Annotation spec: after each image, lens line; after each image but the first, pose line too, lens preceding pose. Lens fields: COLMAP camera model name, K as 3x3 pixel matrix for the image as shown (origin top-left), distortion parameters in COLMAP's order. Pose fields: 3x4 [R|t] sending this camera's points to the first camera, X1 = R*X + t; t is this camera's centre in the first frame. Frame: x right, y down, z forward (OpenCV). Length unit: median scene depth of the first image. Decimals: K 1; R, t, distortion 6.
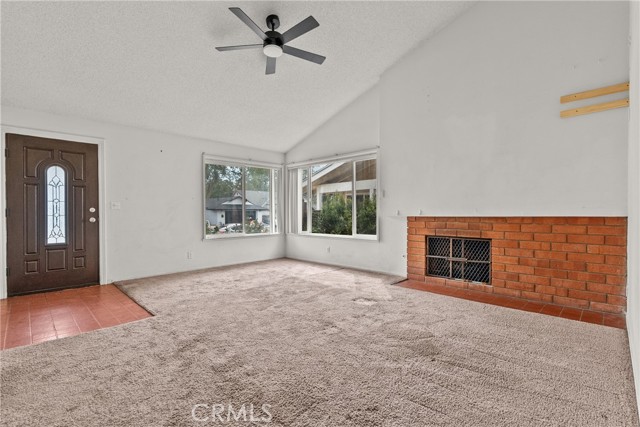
lens RADIAL K [[299.9, 0, 320.0], [0, 299.9, 213.5], [0, 0, 1]] dist [-0.000585, -0.000219]
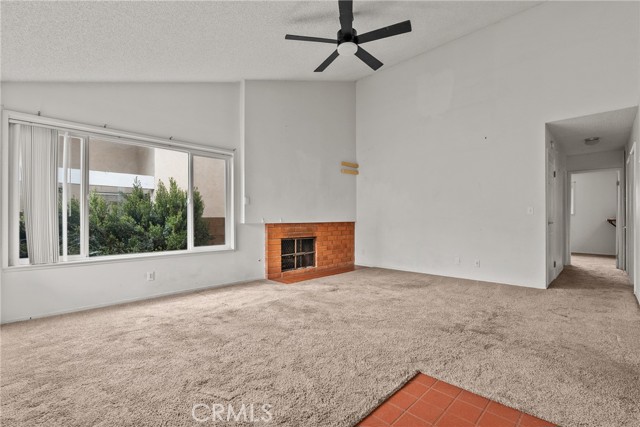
lens RADIAL K [[289.5, 0, 322.7], [0, 289.5, 216.0], [0, 0, 1]] dist [-0.015894, 0.007227]
pose [[0.005767, 0.018248, 0.999817, -0.887243], [0.008110, 0.999800, -0.018295, 0.004230], [-0.999950, 0.008214, 0.005618, 0.895082]]
